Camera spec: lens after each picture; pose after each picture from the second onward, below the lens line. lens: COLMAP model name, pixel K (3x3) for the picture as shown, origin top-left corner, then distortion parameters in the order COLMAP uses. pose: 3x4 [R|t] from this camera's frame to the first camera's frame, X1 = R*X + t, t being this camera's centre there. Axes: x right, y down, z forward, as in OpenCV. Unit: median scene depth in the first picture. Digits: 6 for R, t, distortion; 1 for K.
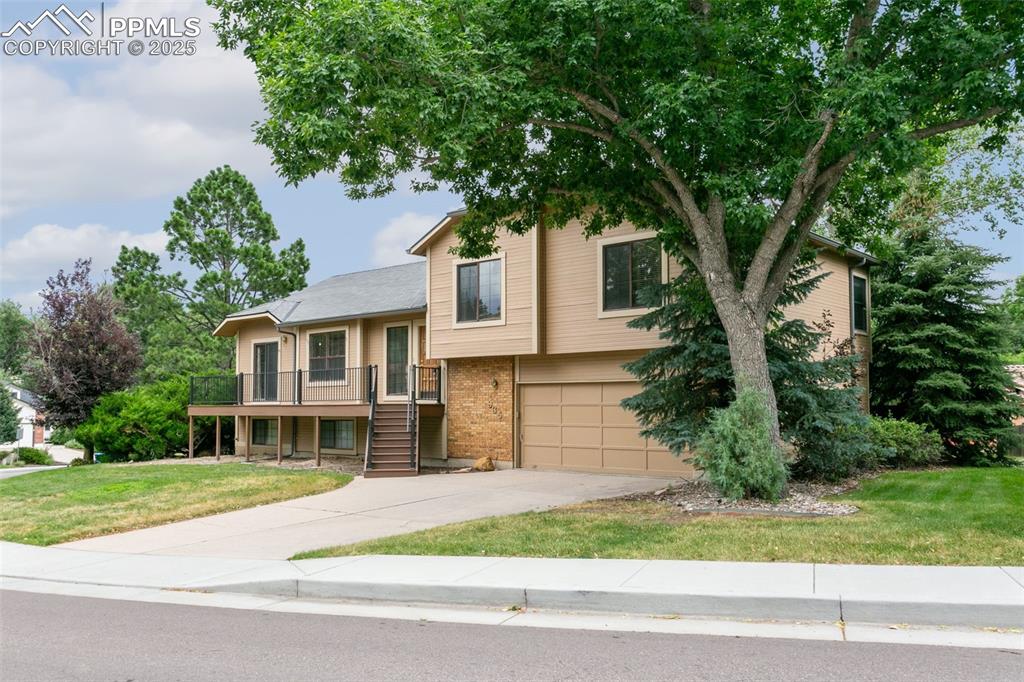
lens RADIAL K [[488.5, 0, 508.8], [0, 488.5, 332.0], [0, 0, 1]] dist [0.001007, -0.000332]
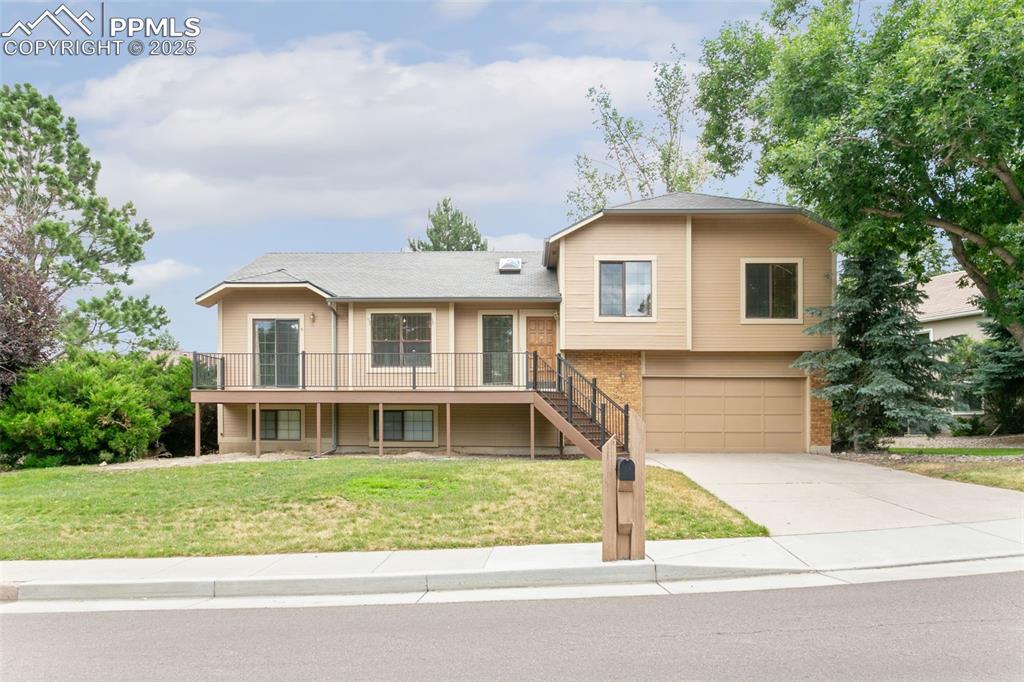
lens RADIAL K [[488.5, 0, 508.8], [0, 488.5, 332.0], [0, 0, 1]] dist [0.001007, -0.000332]
pose [[0.915549, 0.074216, 0.395300, -0.535904], [-0.073258, 0.997159, -0.017540, 0.036328], [-0.395479, -0.012900, 0.918385, 0.085832]]
